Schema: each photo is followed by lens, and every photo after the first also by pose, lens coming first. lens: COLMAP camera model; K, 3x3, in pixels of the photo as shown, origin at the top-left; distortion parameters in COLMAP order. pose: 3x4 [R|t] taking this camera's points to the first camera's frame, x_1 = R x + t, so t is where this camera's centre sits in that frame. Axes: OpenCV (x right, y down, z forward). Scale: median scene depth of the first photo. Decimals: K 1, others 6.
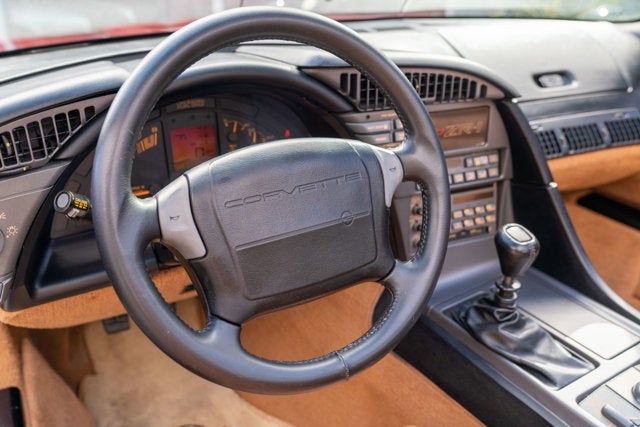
lens RADIAL K [[622.2, 0, 320.0], [0, 622.2, 213.5], [0, 0, 1]] dist [0.002746, 0.004843]
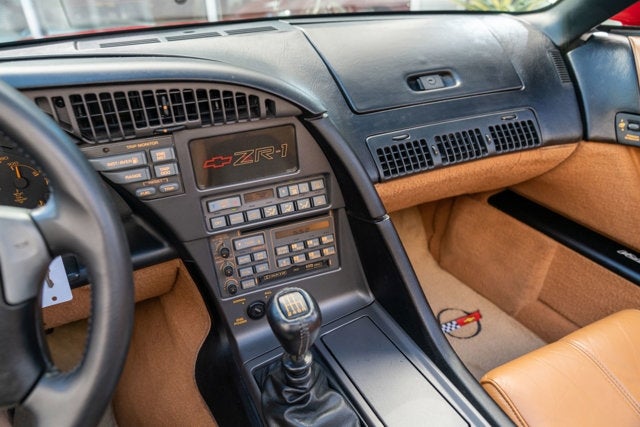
lens RADIAL K [[461.7, 0, 320.0], [0, 461.7, 213.5], [0, 0, 1]] dist [-0.005237, -0.001191]
pose [[0.994664, -0.024765, -0.100155, 0.335955], [0.031498, 0.997308, 0.066218, -0.089101], [0.098245, -0.069019, 0.992766, 0.377697]]
